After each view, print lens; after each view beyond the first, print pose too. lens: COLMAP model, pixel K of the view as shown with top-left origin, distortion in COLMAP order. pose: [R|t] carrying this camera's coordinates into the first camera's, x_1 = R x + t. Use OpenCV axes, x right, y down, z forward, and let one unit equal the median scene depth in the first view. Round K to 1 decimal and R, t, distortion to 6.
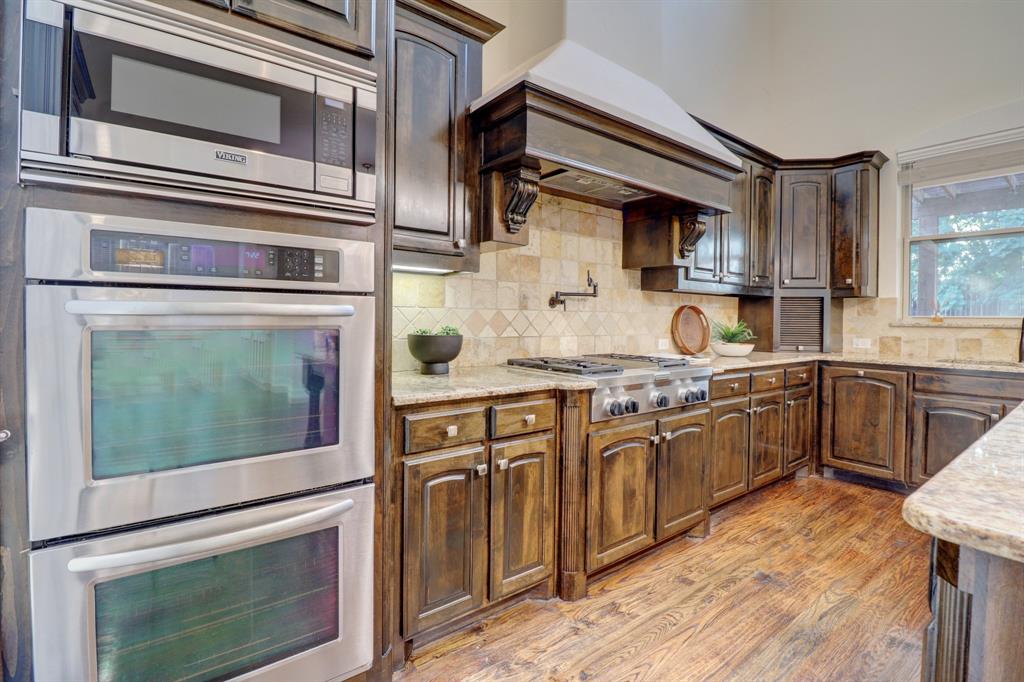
lens RADIAL K [[471.4, 0, 512.1], [0, 471.4, 323.0], [0, 0, 1]] dist [0.000076, -0.013606]
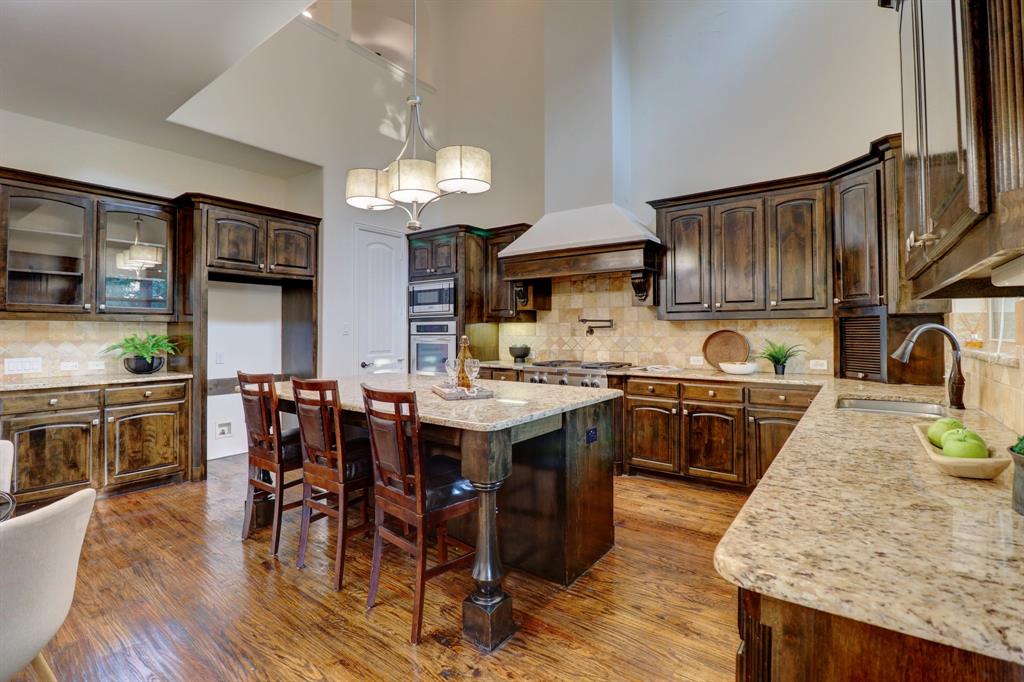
lens RADIAL K [[471.4, 0, 512.1], [0, 471.4, 323.0], [0, 0, 1]] dist [0.000076, -0.013606]
pose [[0.275657, -0.030299, -0.960778, 1.753561], [-0.003368, 0.999467, -0.032485, -0.017397], [0.961250, 0.012190, 0.275408, 0.197628]]
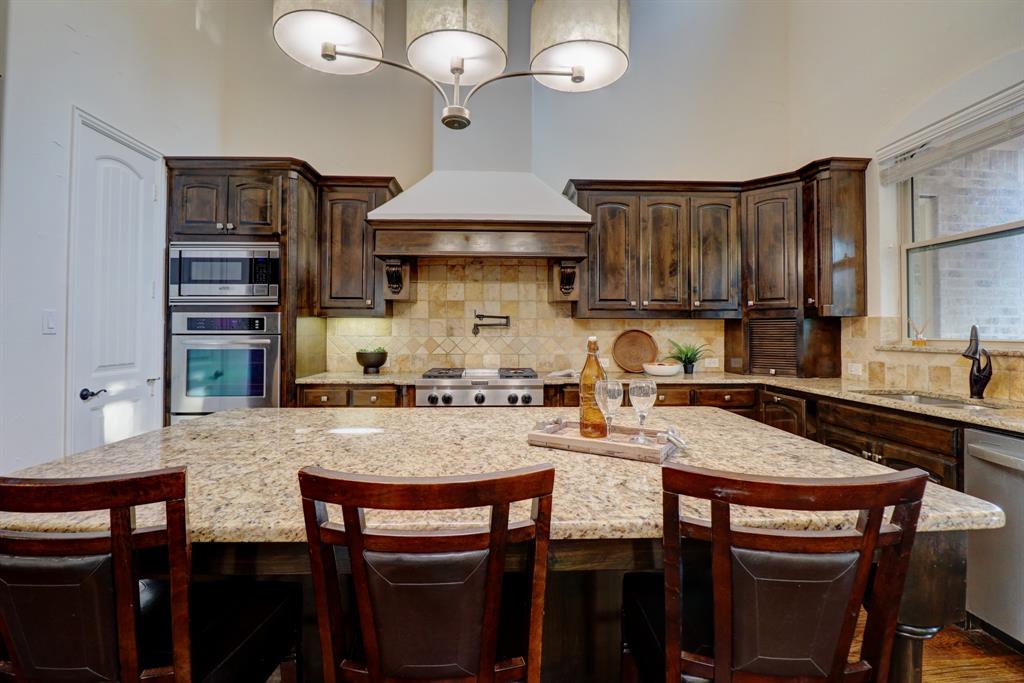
lens RADIAL K [[471.4, 0, 512.1], [0, 471.4, 323.5], [0, 0, 1]] dist [0.000076, -0.013606]
pose [[0.816525, -0.019139, -0.576992, 1.014489], [0.001206, 0.999505, -0.031448, -0.020419], [0.577308, 0.024982, 0.816144, -0.126623]]
